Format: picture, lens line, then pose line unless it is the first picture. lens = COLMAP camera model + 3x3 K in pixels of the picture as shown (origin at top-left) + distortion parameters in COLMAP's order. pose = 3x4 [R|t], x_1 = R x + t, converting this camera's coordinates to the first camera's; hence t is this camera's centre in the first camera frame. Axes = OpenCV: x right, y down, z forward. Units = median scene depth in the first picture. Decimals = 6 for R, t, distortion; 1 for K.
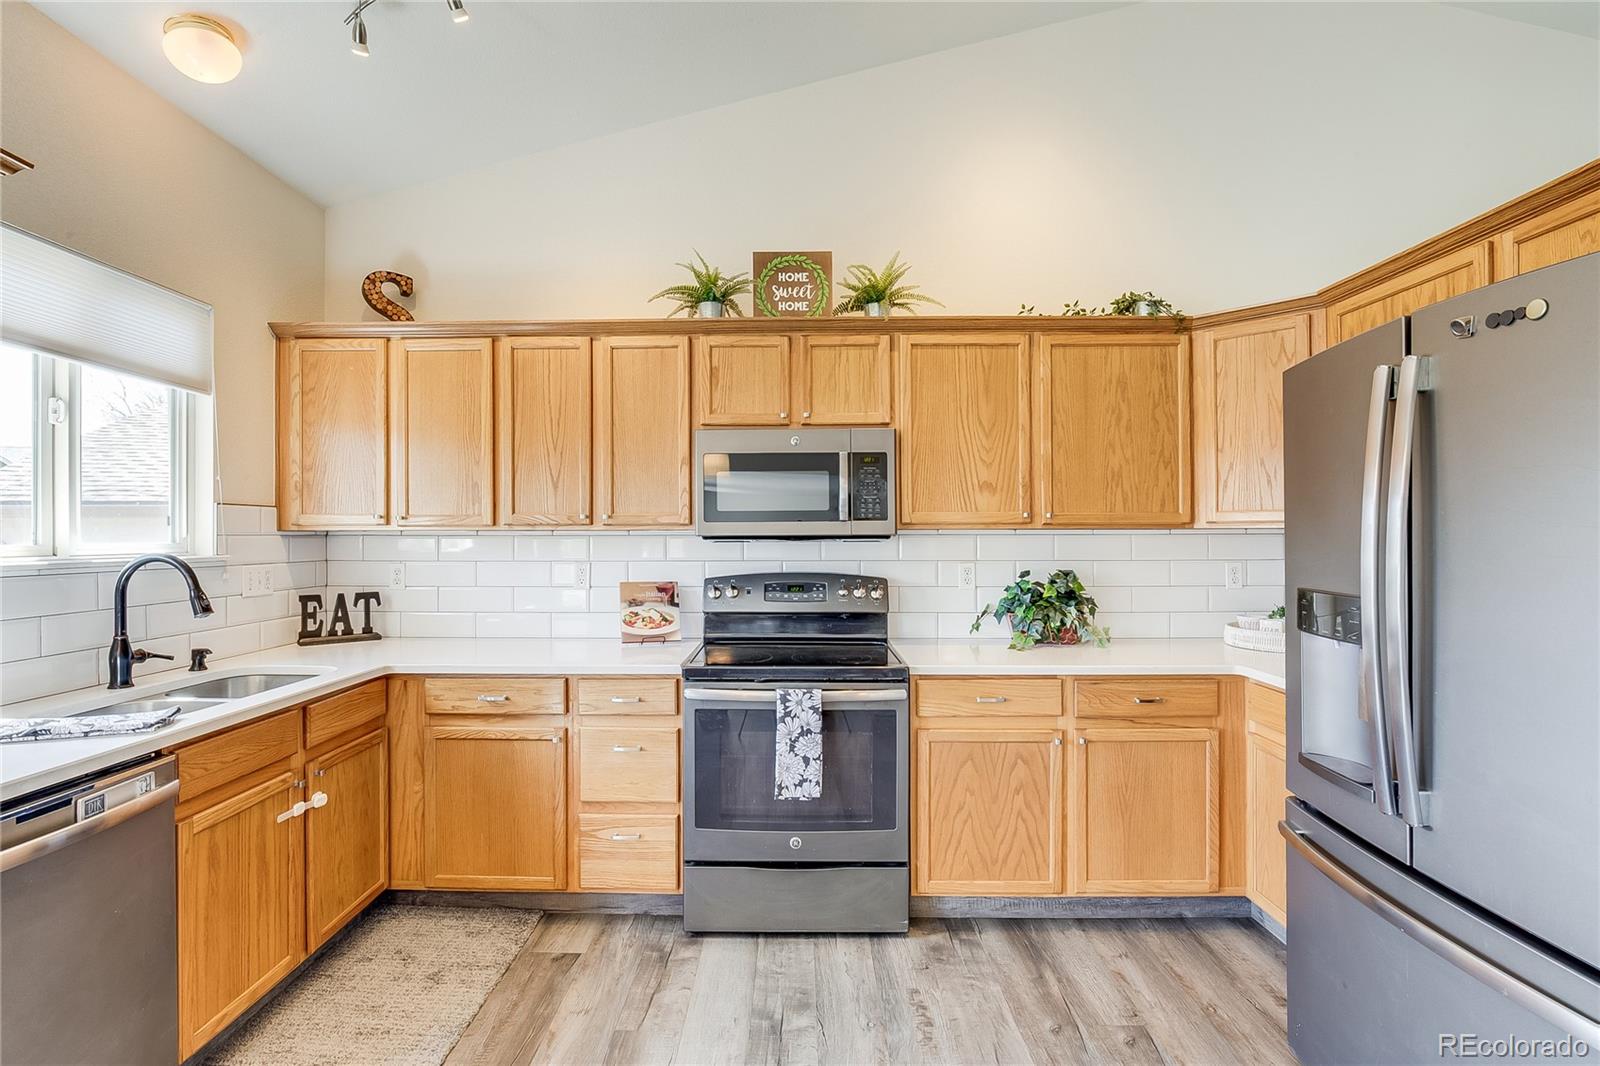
lens RADIAL K [[775.7, 0, 760.9], [0, 775.7, 527.1], [0, 0, 1]] dist [-0.012078, -0.000122]
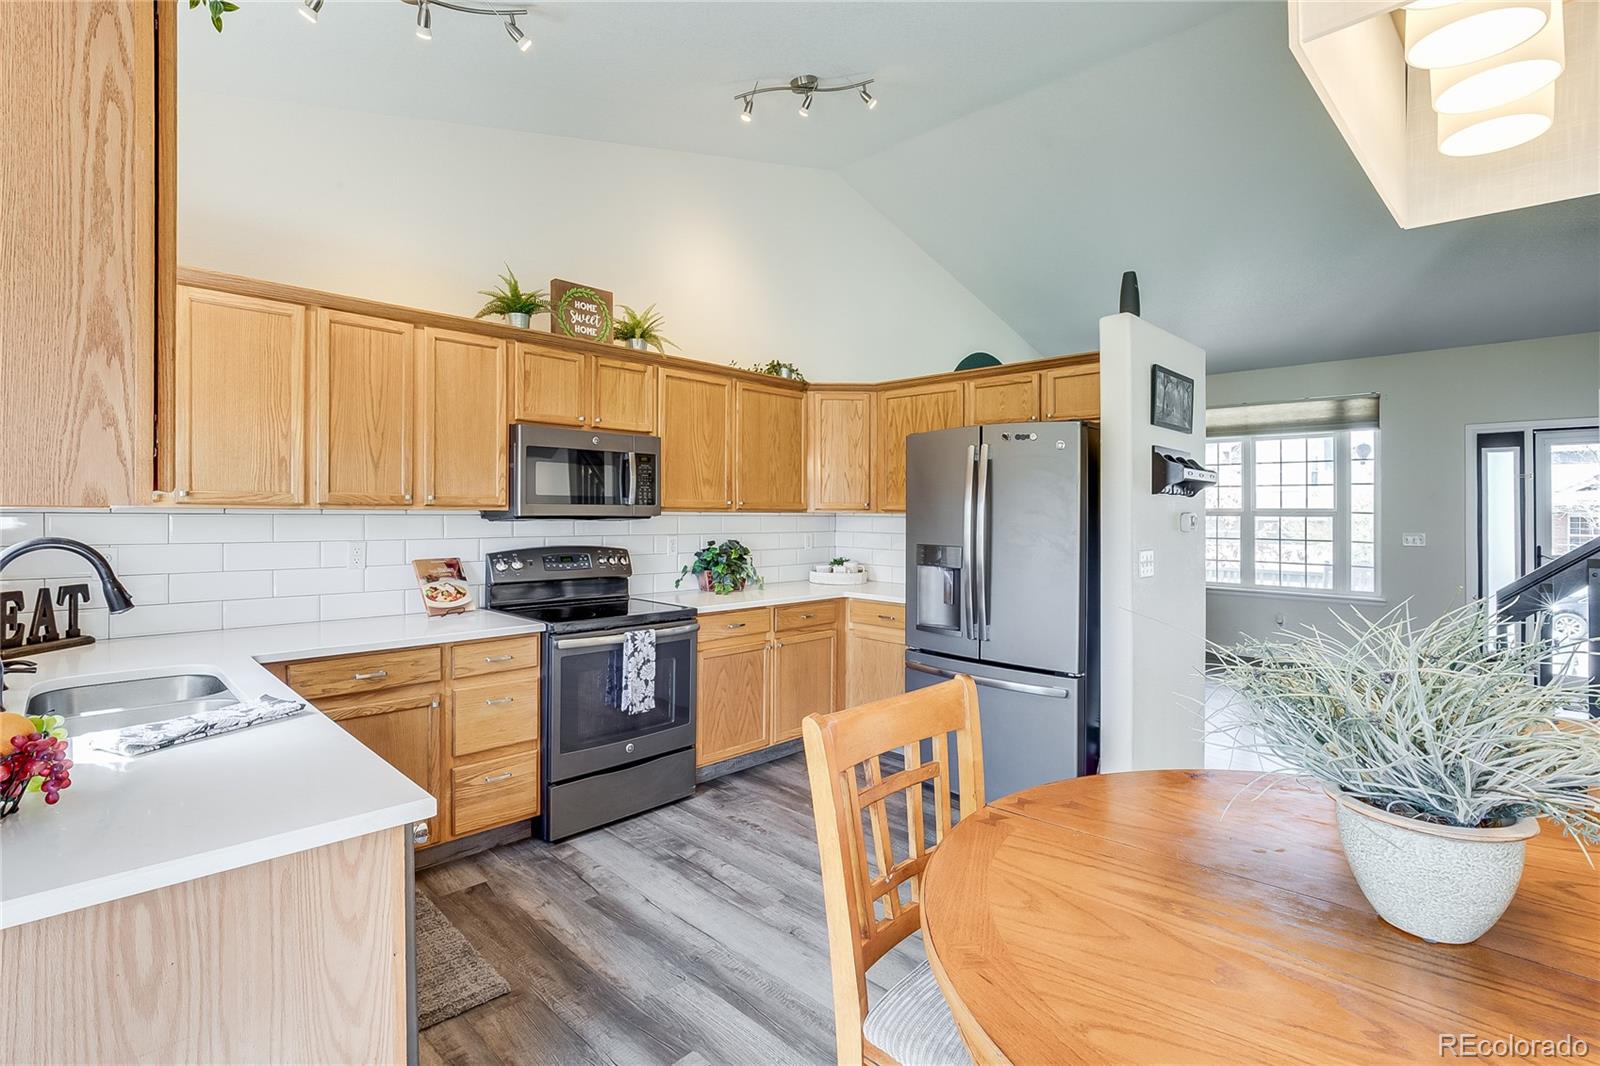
lens RADIAL K [[771.2, 0, 824.8], [0, 771.2, 507.0], [0, 0, 1]] dist [0.000548, -0.000206]
pose [[0.661246, 0.011879, 0.750075, -0.631527], [-0.015614, 0.999876, -0.002071, -0.006631], [-0.750006, -0.010342, 0.661350, -0.104050]]
